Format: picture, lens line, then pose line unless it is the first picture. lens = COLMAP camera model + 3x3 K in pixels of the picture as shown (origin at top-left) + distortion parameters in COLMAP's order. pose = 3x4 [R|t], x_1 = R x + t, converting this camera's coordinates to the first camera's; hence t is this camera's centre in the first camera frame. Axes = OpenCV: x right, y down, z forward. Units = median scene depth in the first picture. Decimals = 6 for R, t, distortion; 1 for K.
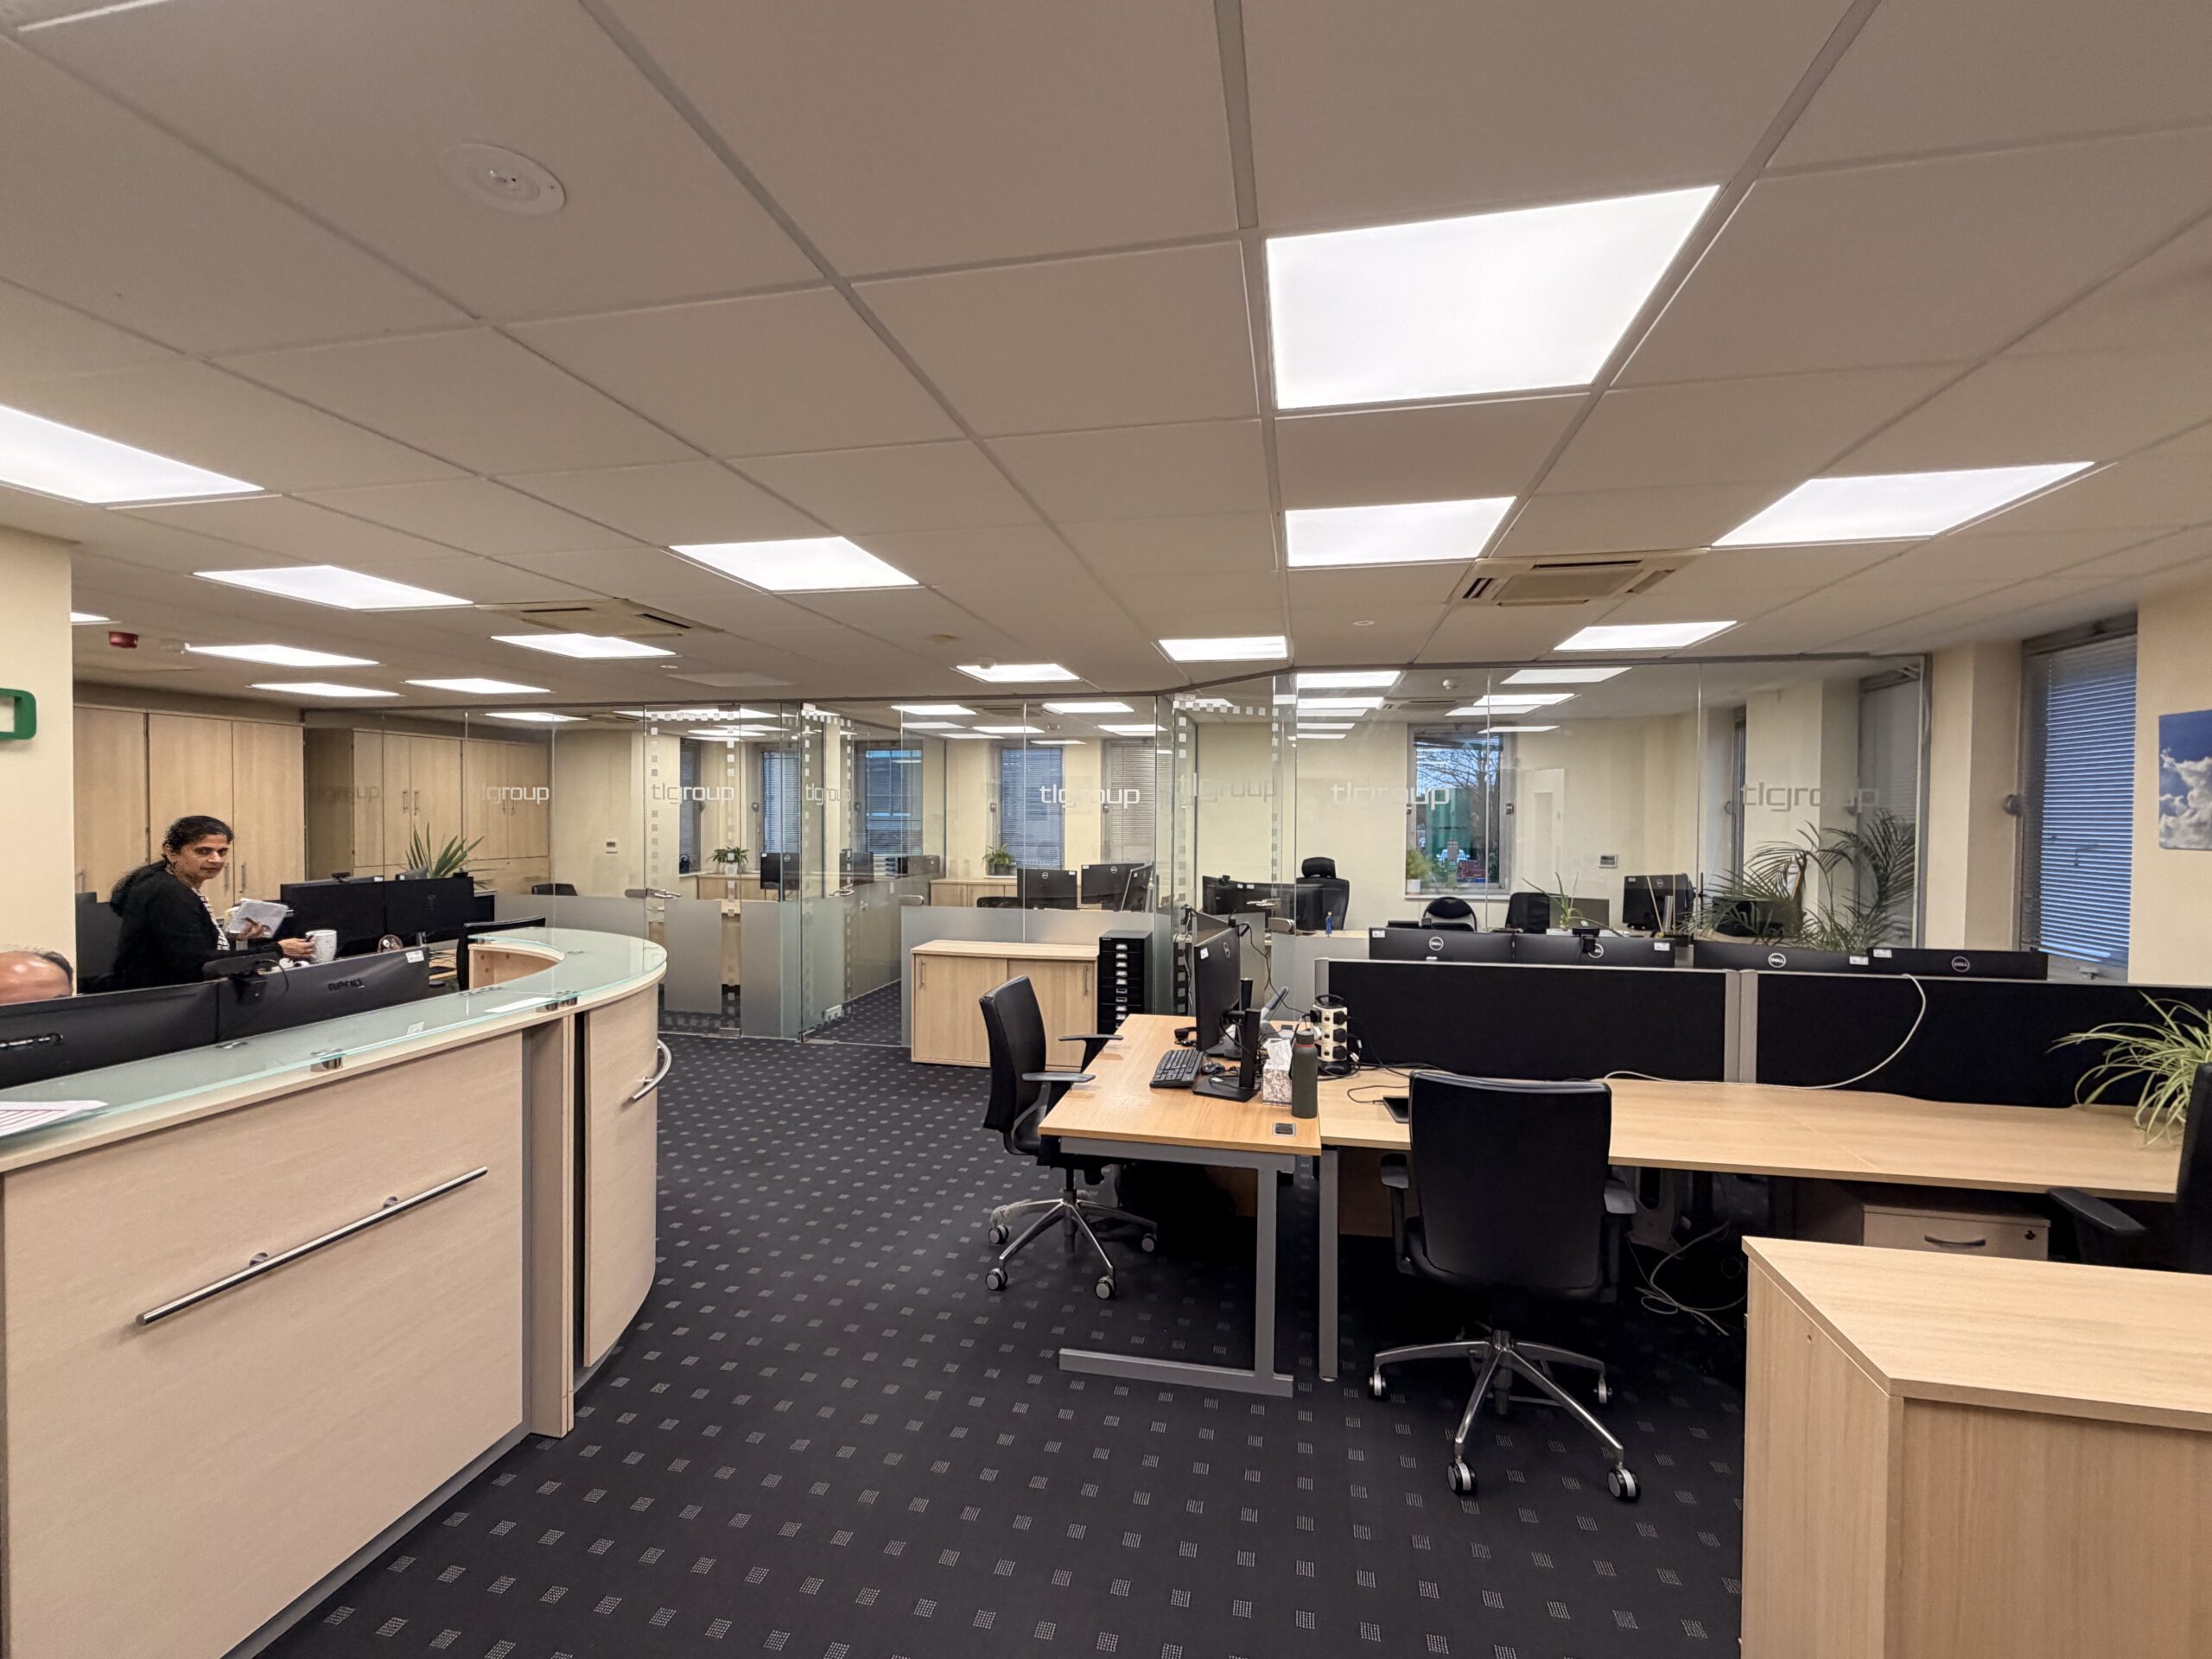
lens RADIAL K [[961.2, 0, 1103.6], [0, 961.2, 826.4], [0, 0, 1]] dist [0.001391, -0.000656]
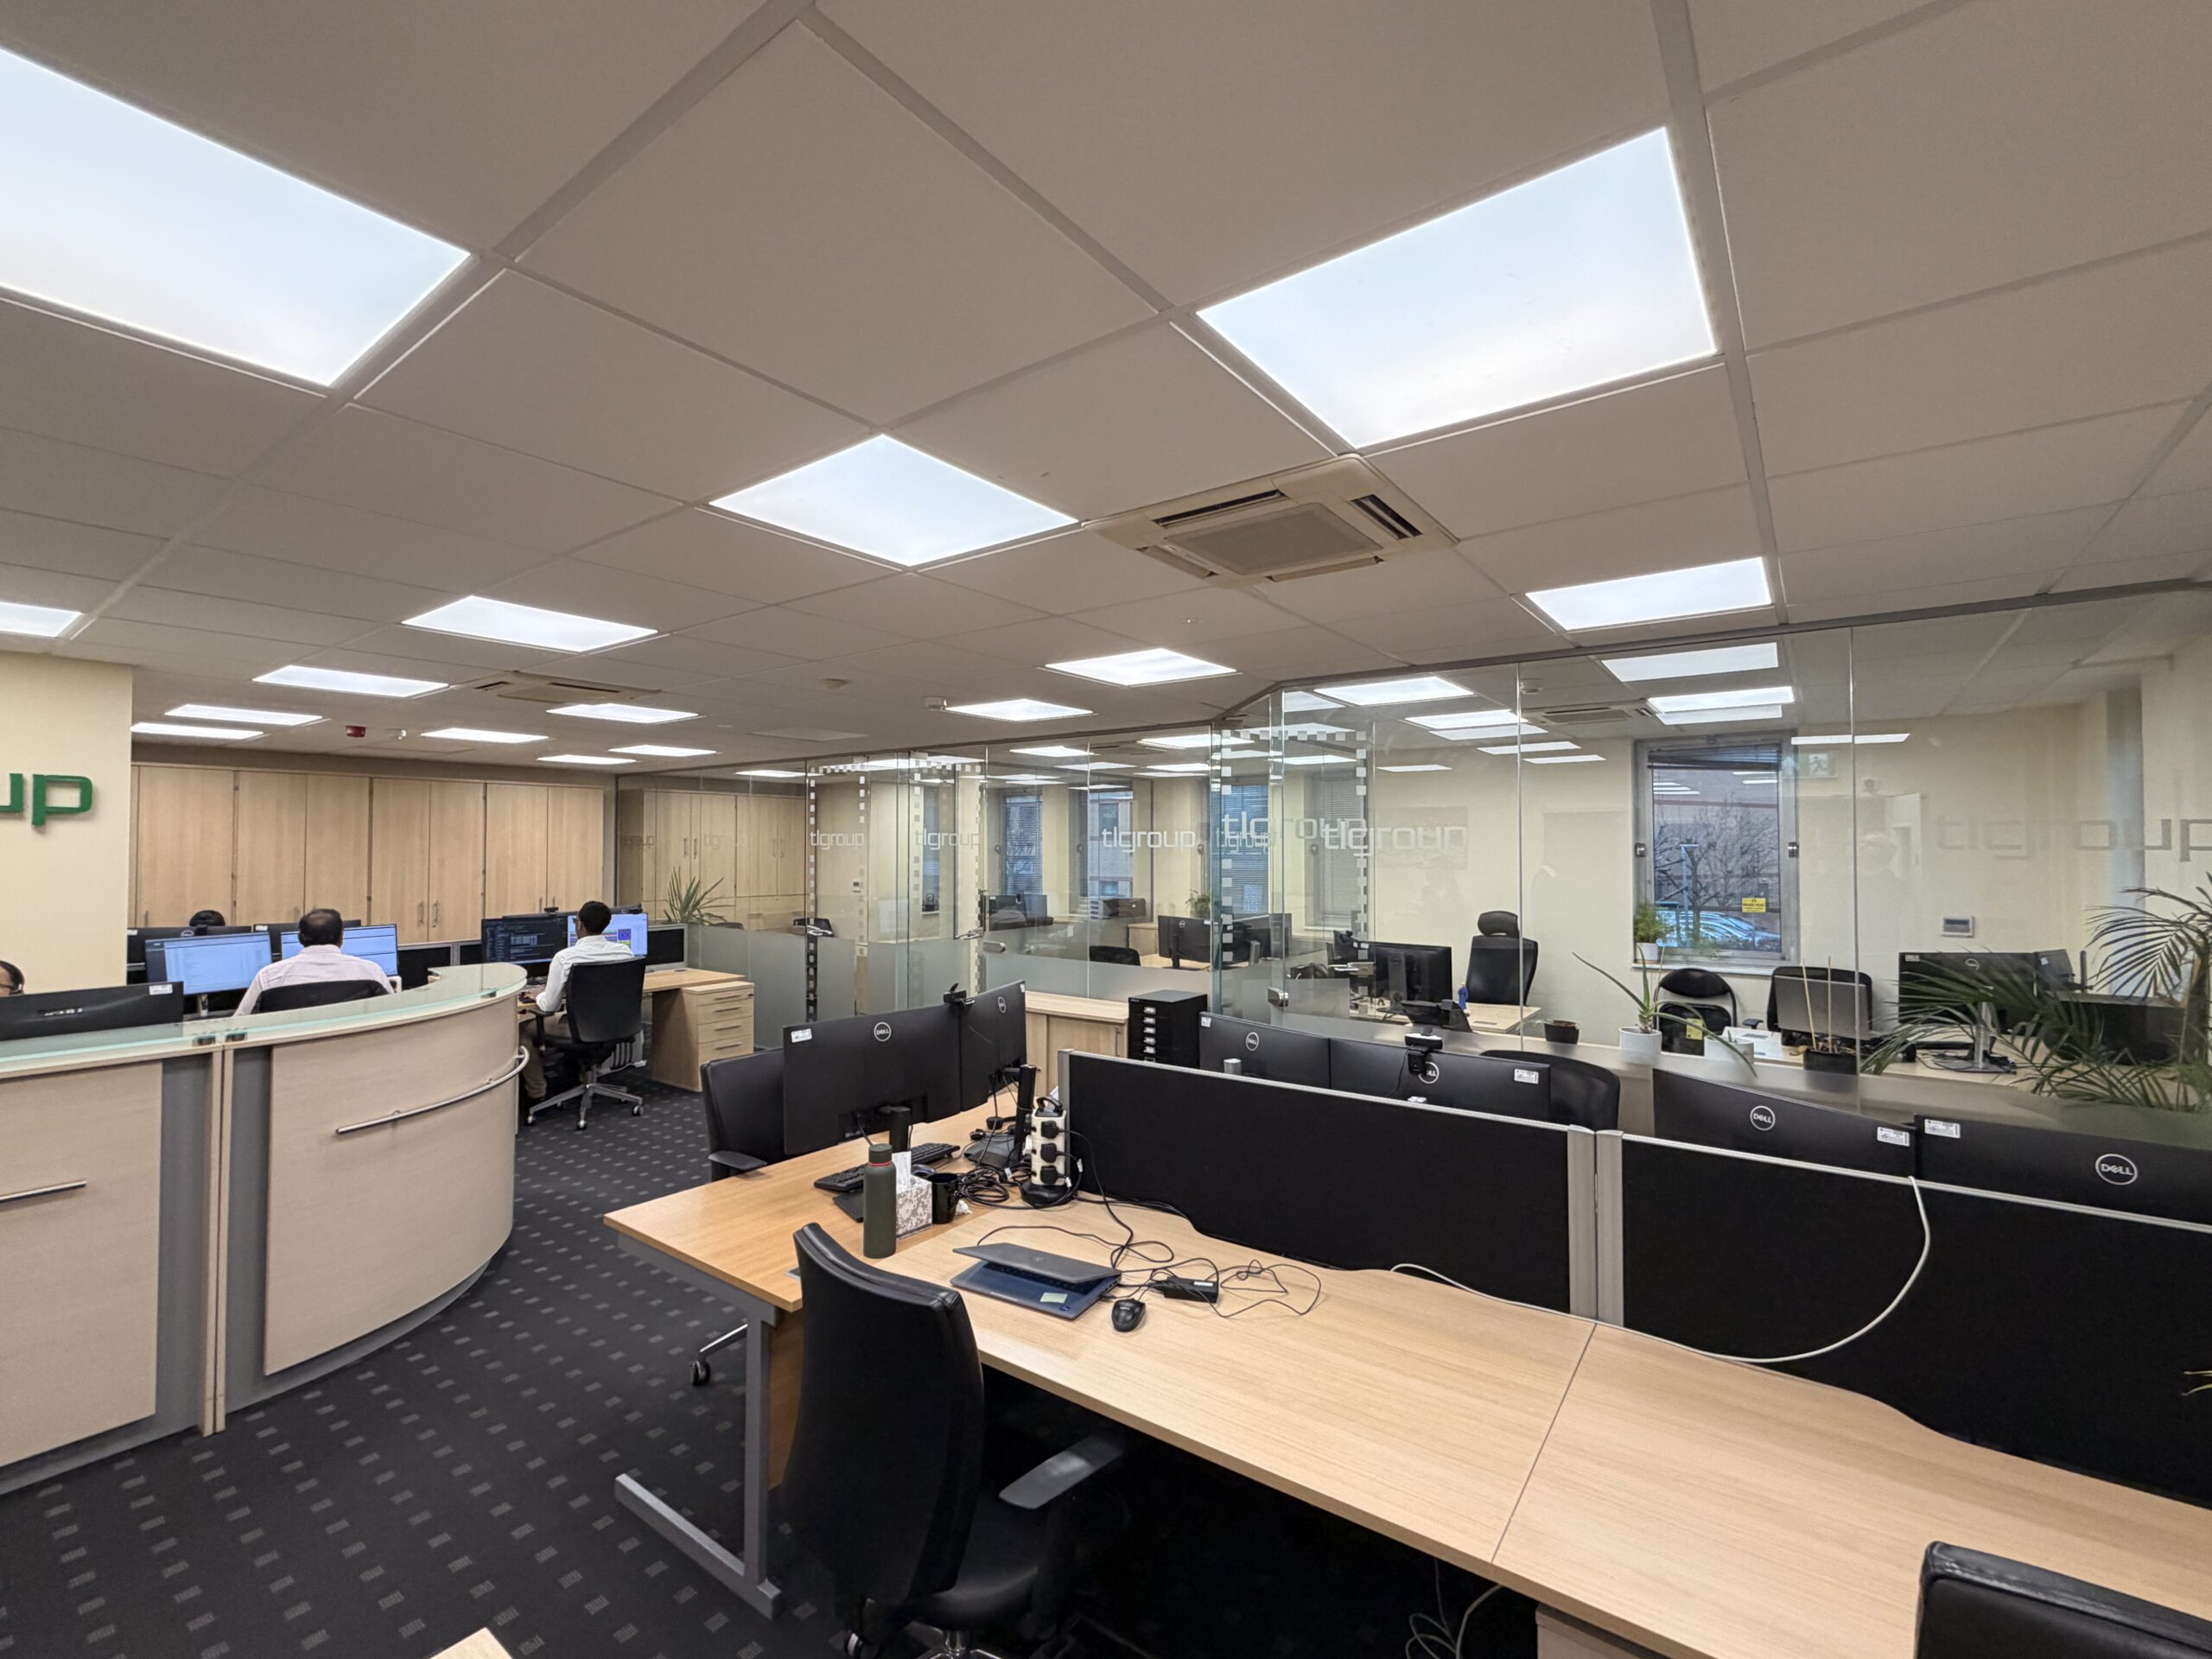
lens RADIAL K [[961.2, 0, 1103.6], [0, 961.2, 826.4], [0, 0, 1]] dist [0.001391, -0.000656]
pose [[0.904685, -0.014792, -0.425824, 0.576729], [-0.001681, 0.999265, -0.038285, -0.015550], [0.426078, 0.035352, 0.903995, 0.283867]]
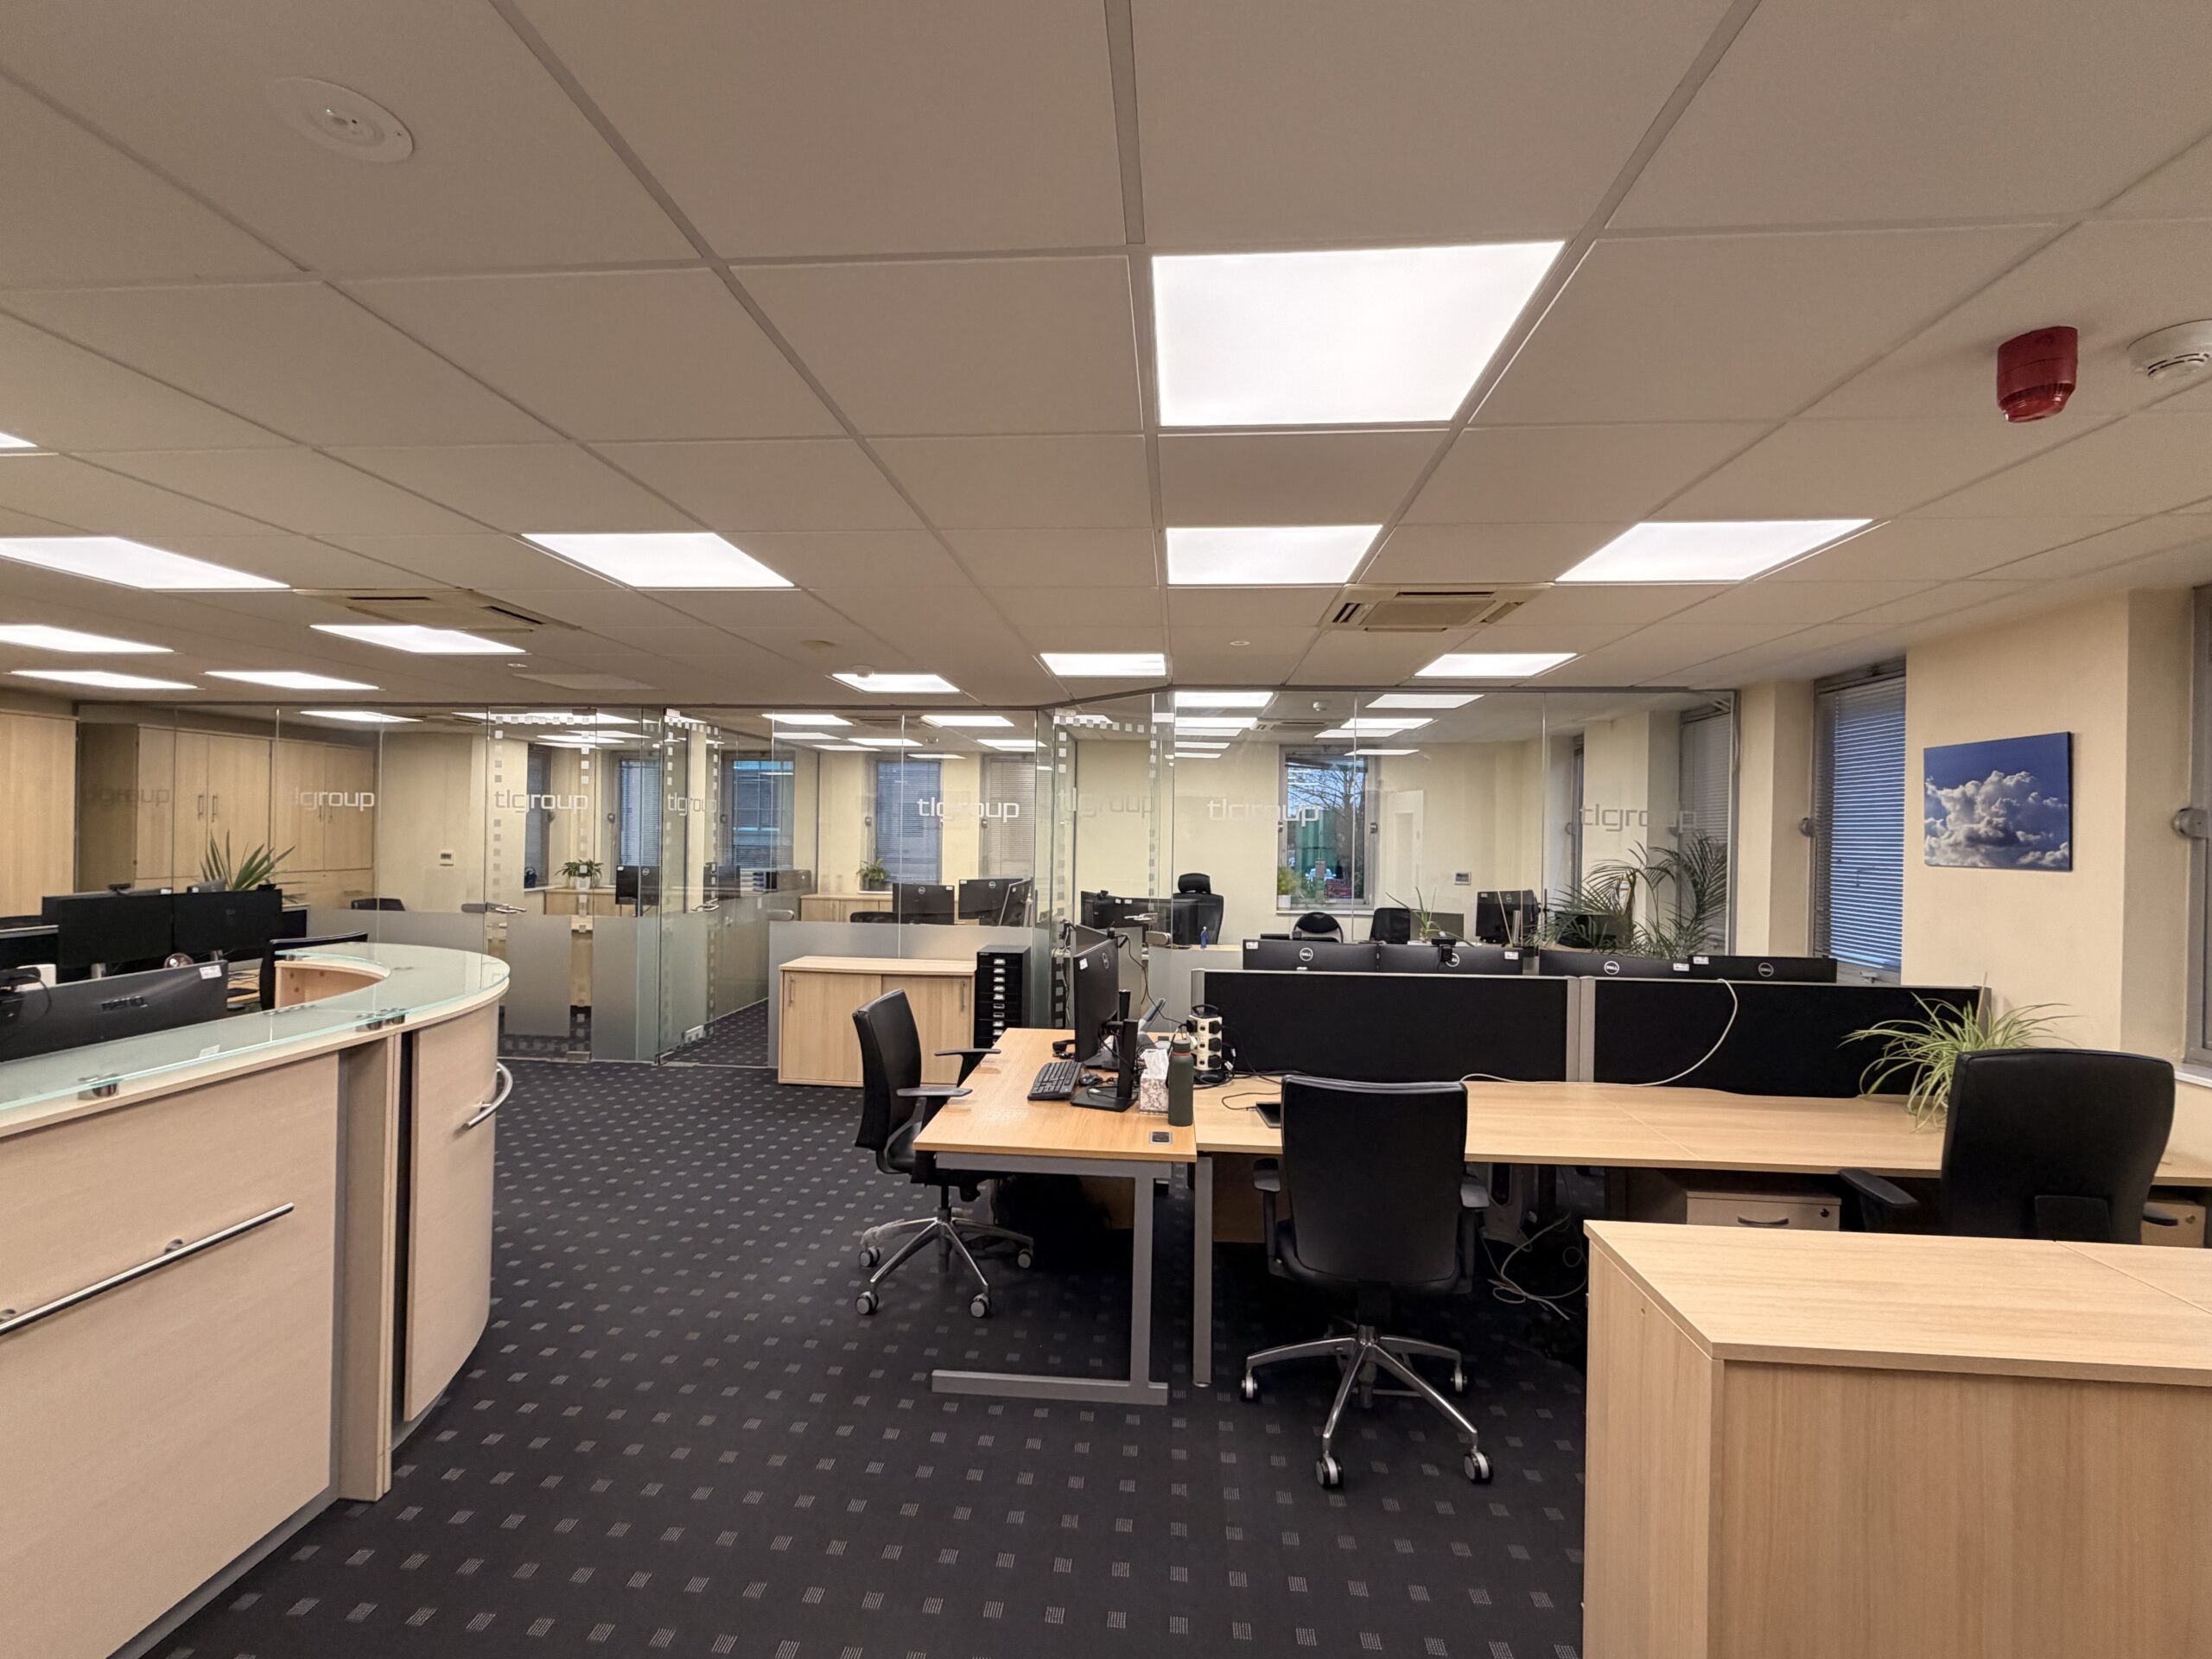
lens RADIAL K [[961.2, 0, 1103.6], [0, 961.2, 826.4], [0, 0, 1]] dist [0.001391, -0.000656]
pose [[0.991961, 0.010952, 0.126070, -0.001956], [-0.008594, 0.999778, -0.019226, 0.006332], [-0.126253, 0.017988, 0.991835, 0.000290]]
